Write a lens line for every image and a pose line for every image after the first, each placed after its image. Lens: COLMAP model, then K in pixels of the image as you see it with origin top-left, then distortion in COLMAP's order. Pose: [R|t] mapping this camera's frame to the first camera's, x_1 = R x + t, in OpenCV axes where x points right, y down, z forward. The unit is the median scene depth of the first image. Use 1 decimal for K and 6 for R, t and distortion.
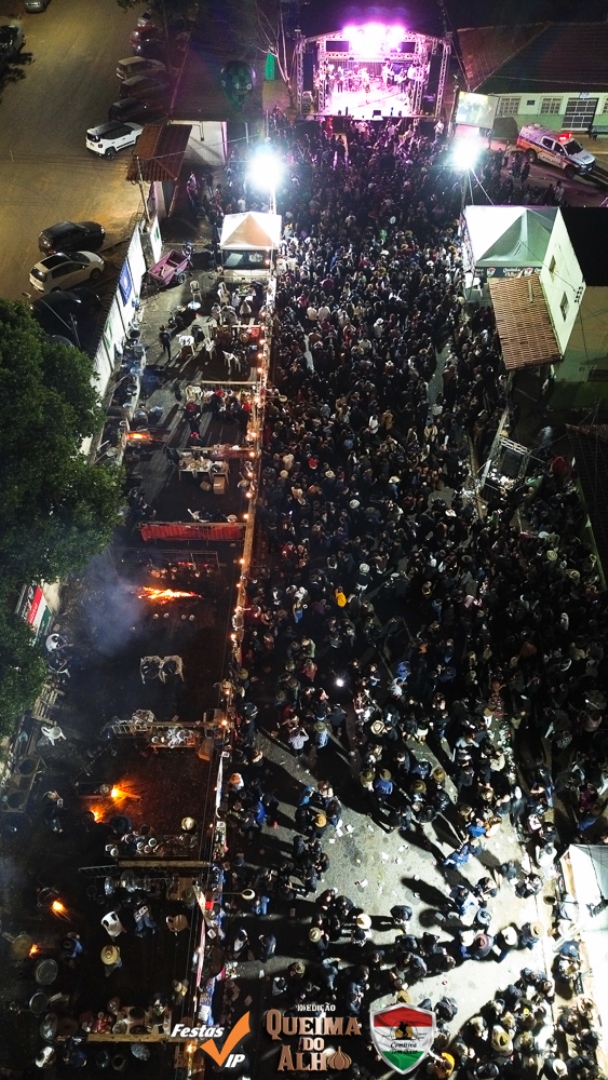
lens RADIAL K [[764.3, 0, 304.0], [0, 764.3, 540.0], [0, 0, 1]] dist [0.065184, -0.065817]
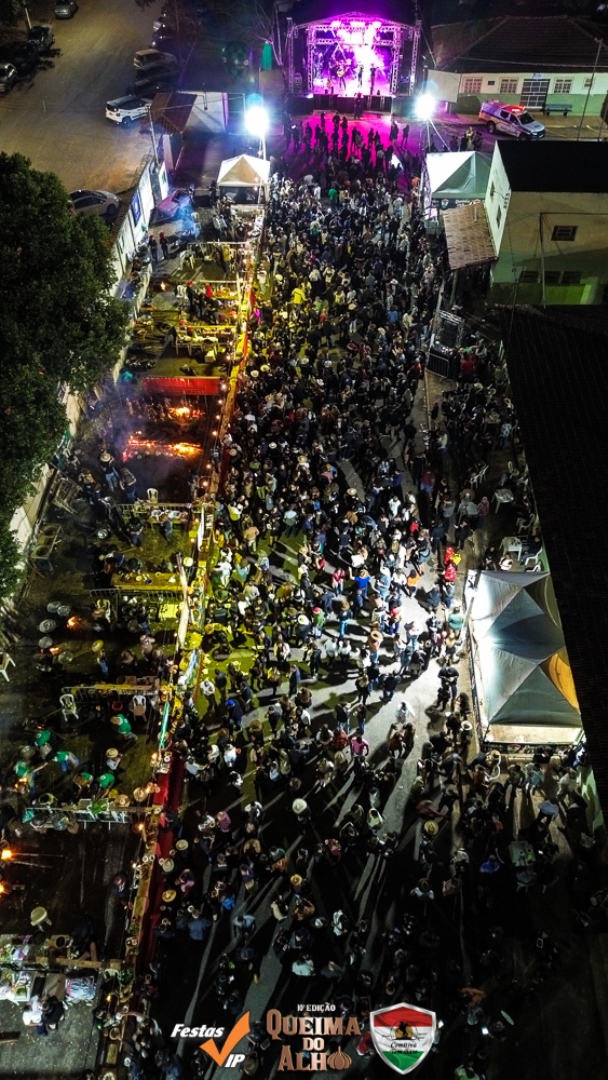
lens RADIAL K [[764.3, 0, 304.0], [0, 764.3, 540.0], [0, 0, 1]] dist [0.065184, -0.065817]
pose [[0.999871, 0.012950, -0.009479, 0.040964], [-0.013390, 0.998762, -0.047913, 0.212906], [0.008847, 0.048034, 0.998807, -0.150015]]
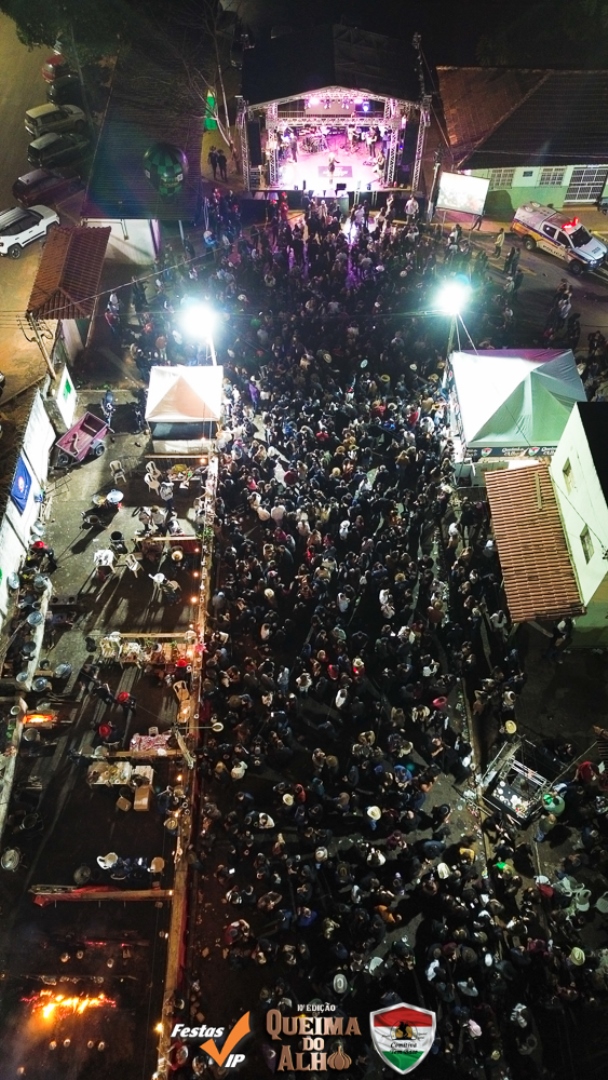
lens RADIAL K [[759.1, 0, 304.6], [0, 759.1, 540.5], [0, 0, 1]] dist [0.073210, -0.068833]
pose [[0.999301, -0.031750, 0.019720, 0.034233], [0.030200, 0.996768, 0.074435, -0.298944], [-0.022019, -0.073787, 0.997031, 0.199698]]
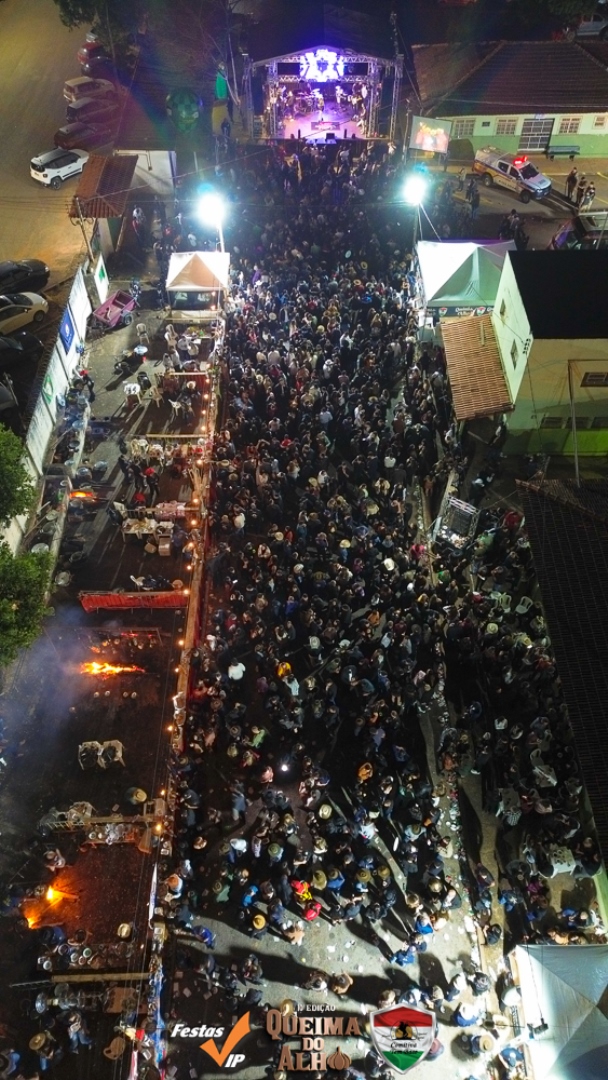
lens RADIAL K [[764.3, 0, 304.0], [0, 764.3, 540.0], [0, 0, 1]] dist [0.065184, -0.065817]
pose [[0.999508, -0.024552, 0.019540, 0.036819], [0.024252, 0.999586, 0.015450, -0.071448], [-0.019911, -0.014969, 0.999690, 0.020104]]
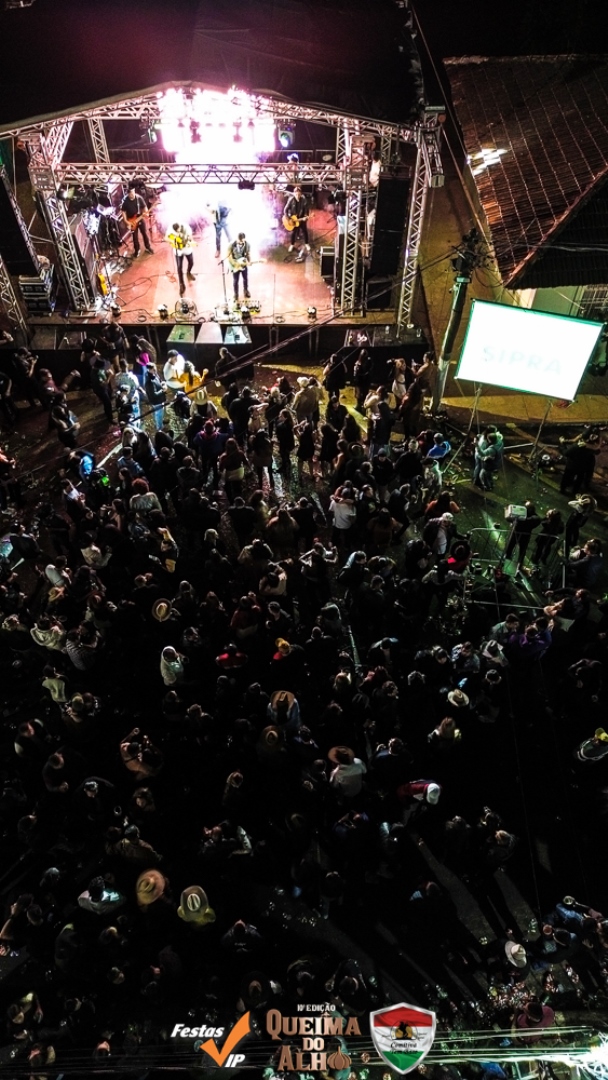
lens RADIAL K [[759.1, 0, 304.6], [0, 759.1, 540.5], [0, 0, 1]] dist [0.073210, -0.068833]
pose [[0.998563, -0.041301, 0.034152, 0.136943], [0.040040, 0.998520, 0.036806, -0.573970], [-0.035622, -0.035385, 0.998739, 0.799970]]
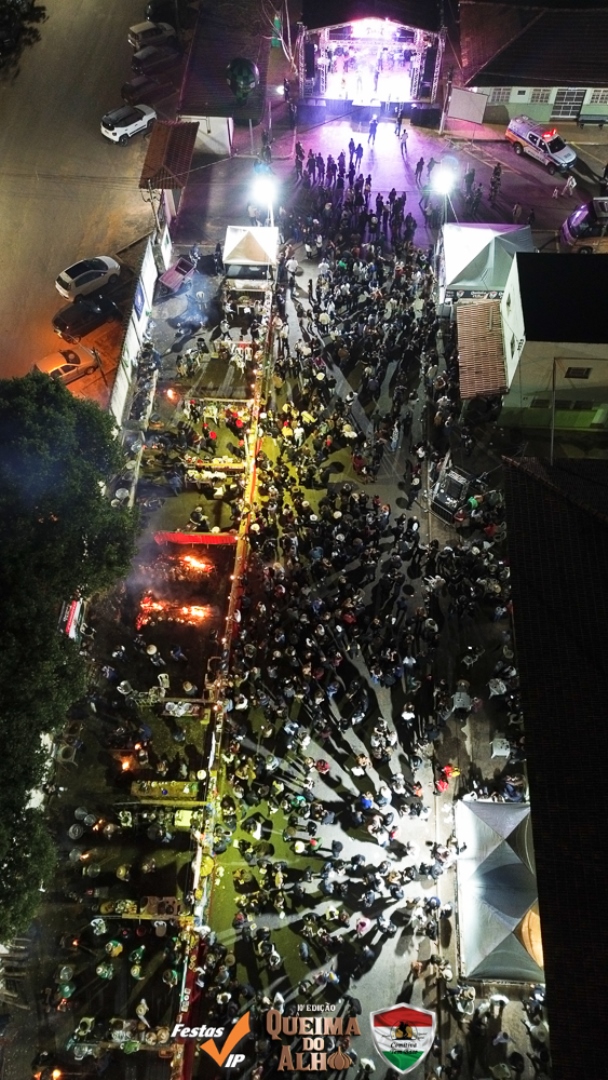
lens RADIAL K [[764.3, 0, 304.0], [0, 764.3, 540.0], [0, 0, 1]] dist [0.065184, -0.065817]
pose [[0.999518, 0.024294, -0.019323, 0.040432], [-0.020971, 0.987421, 0.156718, -0.151773], [0.022887, -0.156237, 0.987454, -0.168594]]
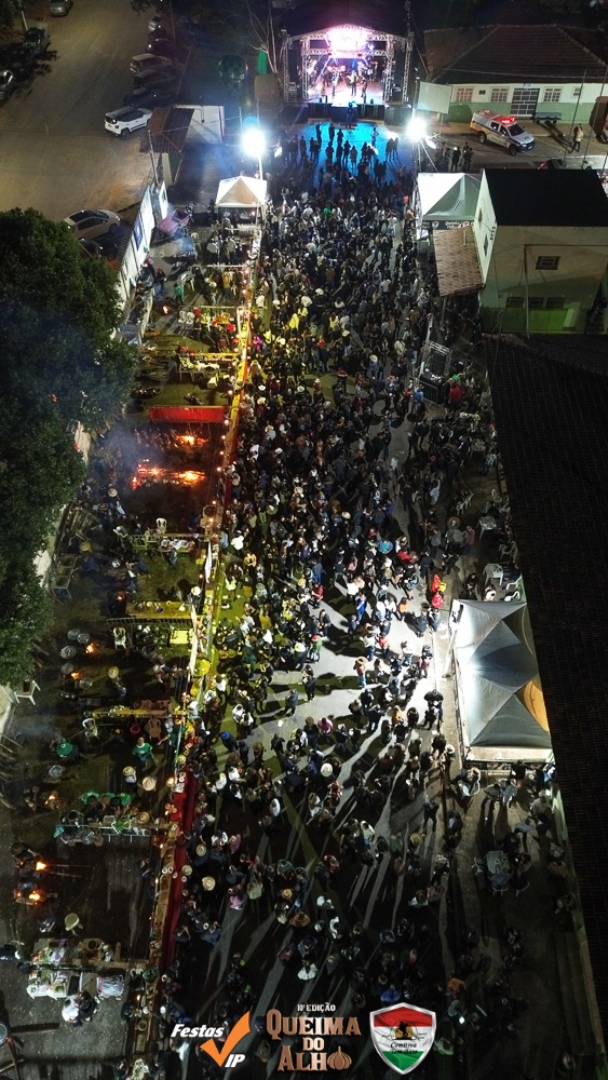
lens RADIAL K [[764.3, 0, 304.0], [0, 764.3, 540.0], [0, 0, 1]] dist [0.065184, -0.065817]
pose [[0.999966, 0.006406, -0.005257, 0.039478], [-0.006446, 0.999950, -0.007639, 0.154429], [0.005208, 0.007672, 0.999957, -0.212134]]
